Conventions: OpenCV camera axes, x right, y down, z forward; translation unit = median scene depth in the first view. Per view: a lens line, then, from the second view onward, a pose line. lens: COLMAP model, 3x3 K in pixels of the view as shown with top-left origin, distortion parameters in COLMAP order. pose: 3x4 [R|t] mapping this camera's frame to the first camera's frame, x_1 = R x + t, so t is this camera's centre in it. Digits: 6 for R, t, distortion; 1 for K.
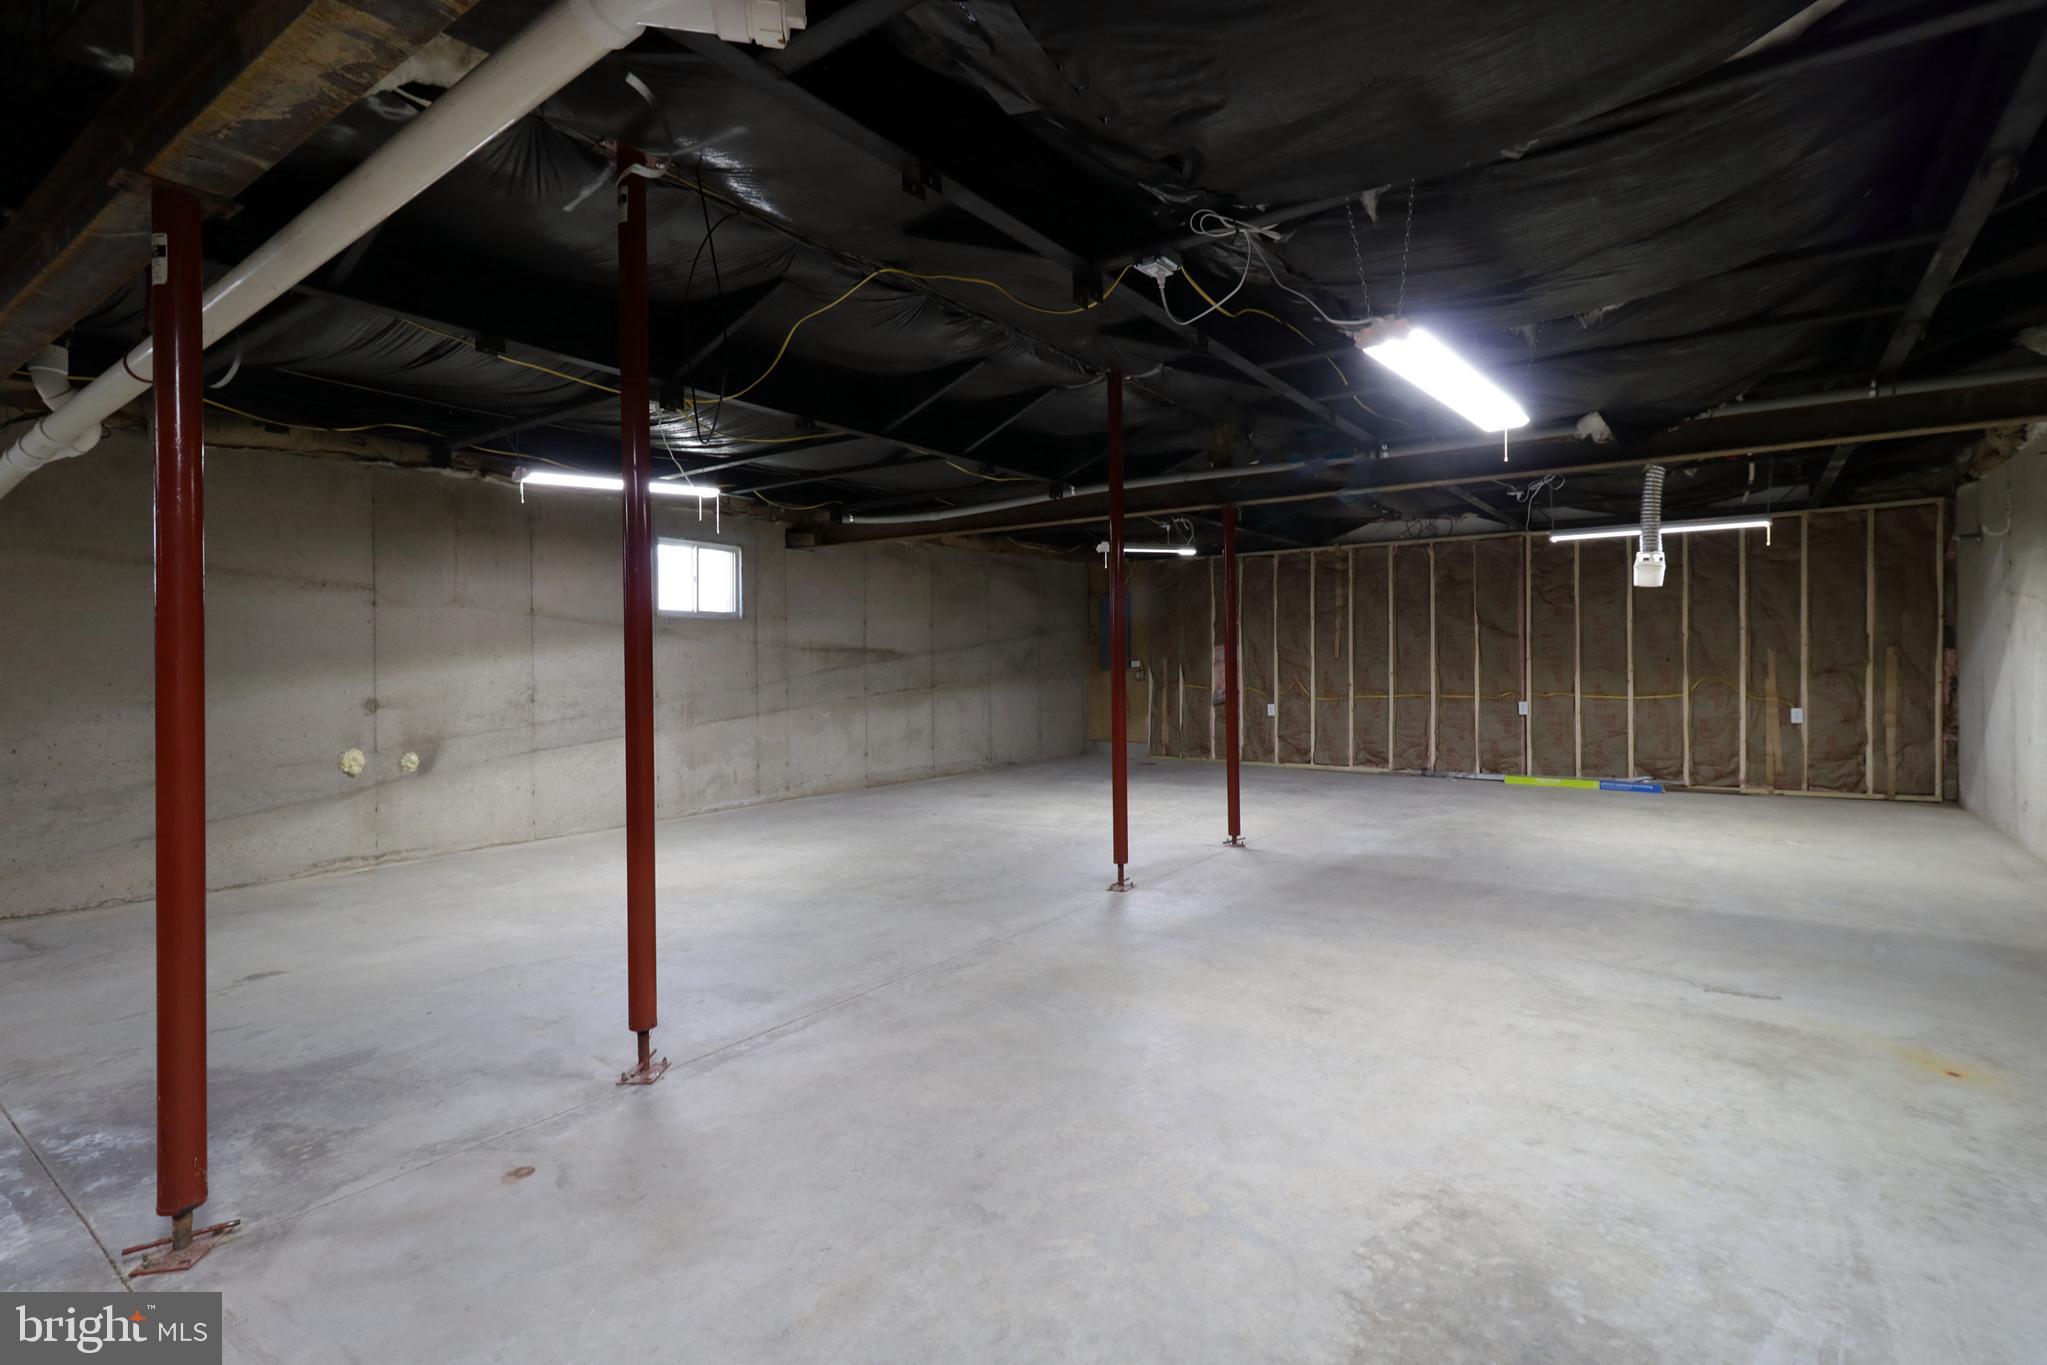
lens RADIAL K [[977.6, 0, 1027.5], [0, 977.6, 673.9], [0, 0, 1]] dist [0.016526, -0.000026]
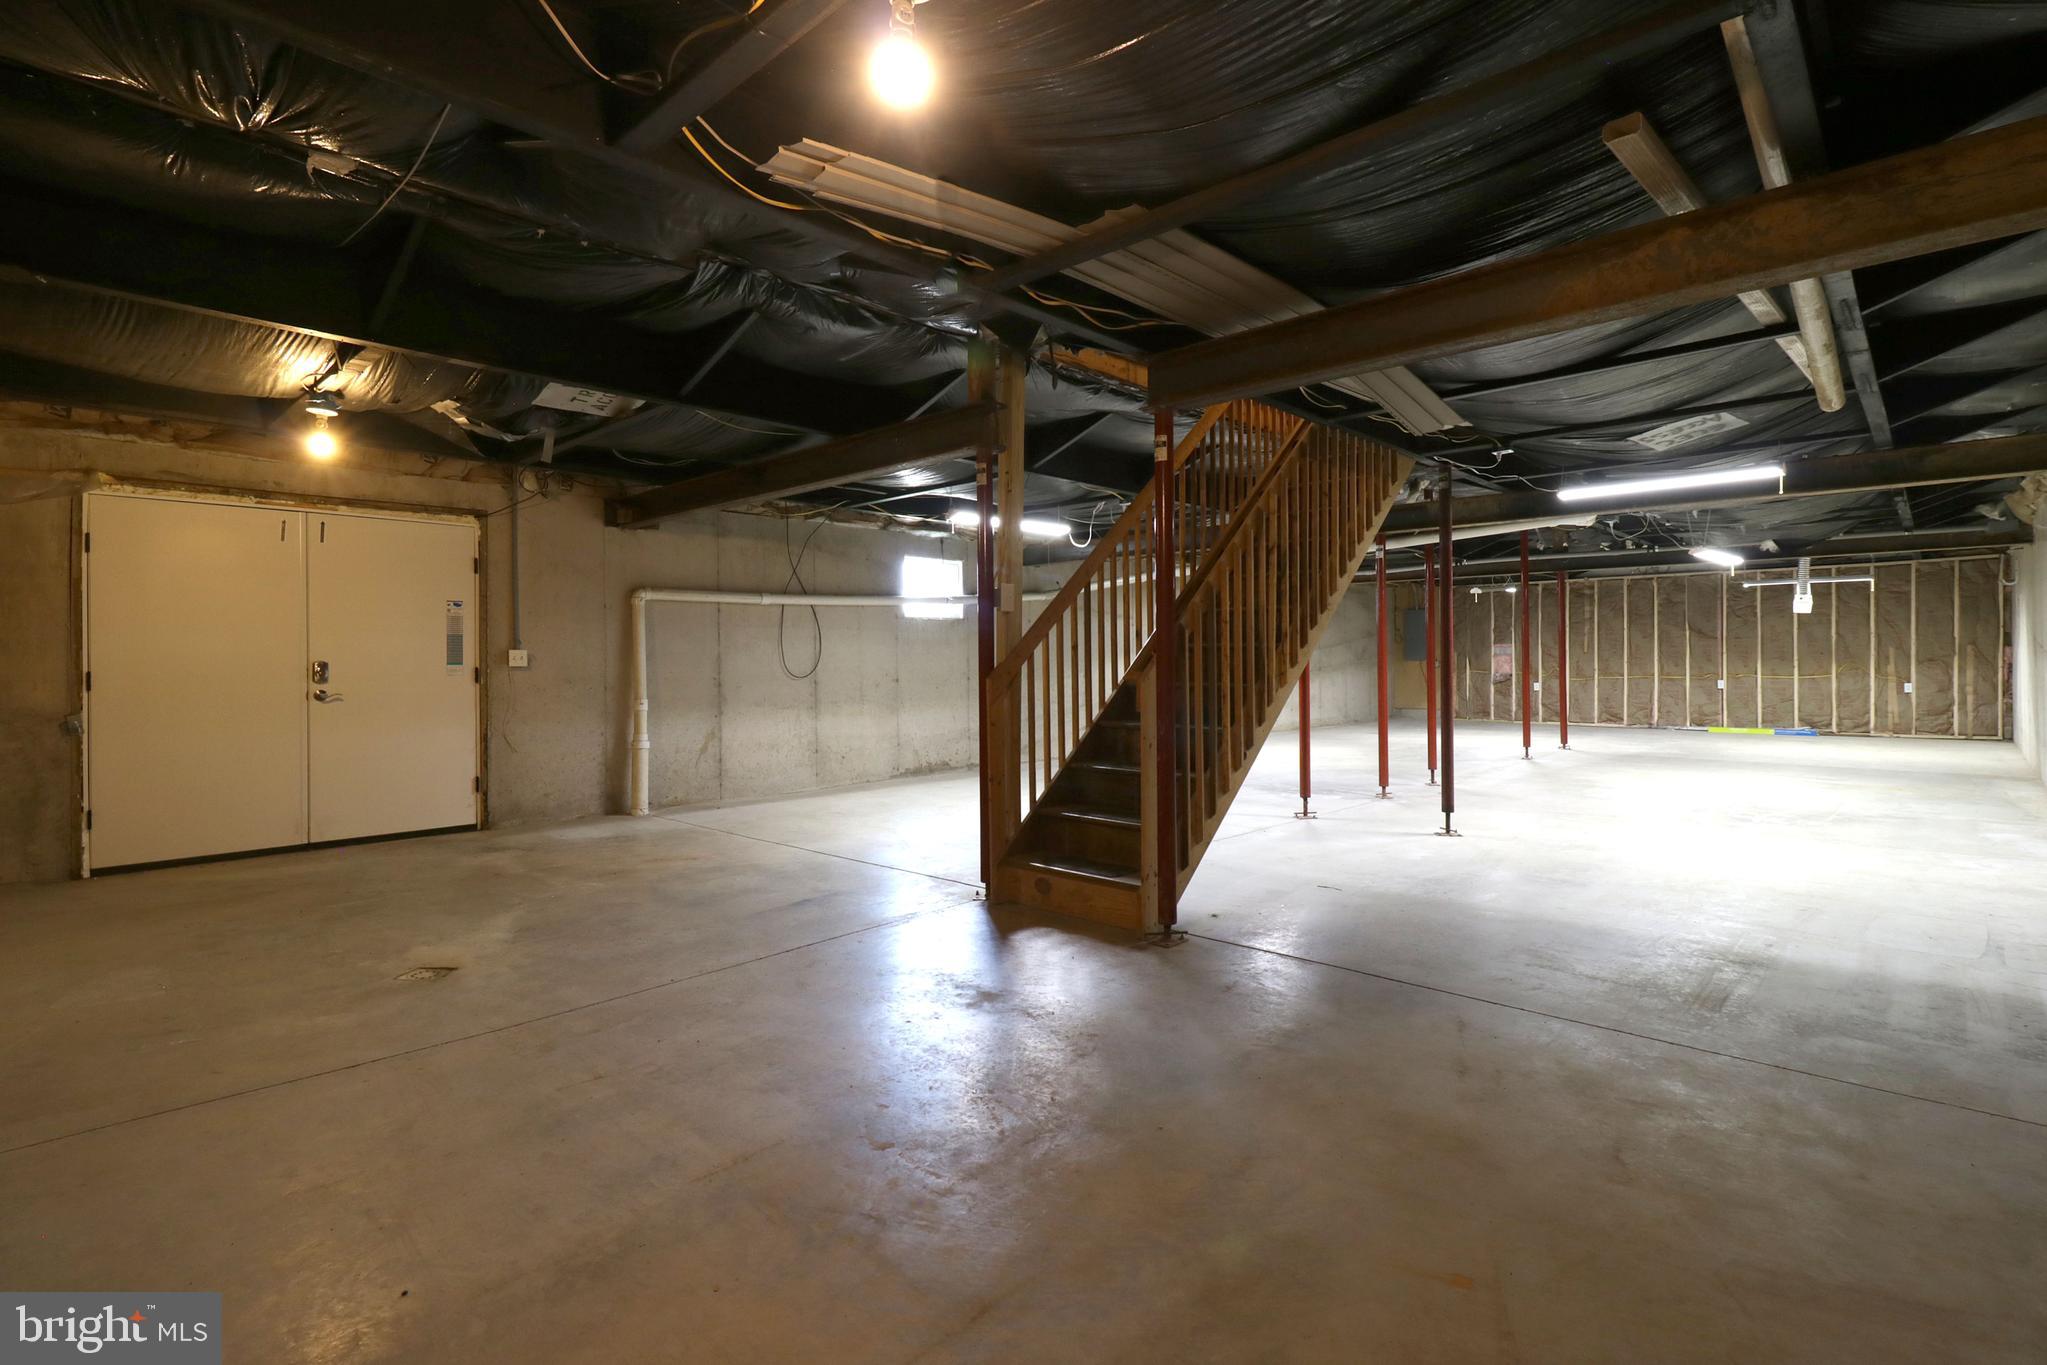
lens RADIAL K [[977.6, 0, 1027.5], [0, 977.6, 673.9], [0, 0, 1]] dist [0.016526, -0.000026]
pose [[0.991970, 0.002614, -0.126444, -0.428922], [-0.002006, 0.999986, 0.004935, 0.014106], [0.126456, -0.004642, 0.991961, -0.761313]]
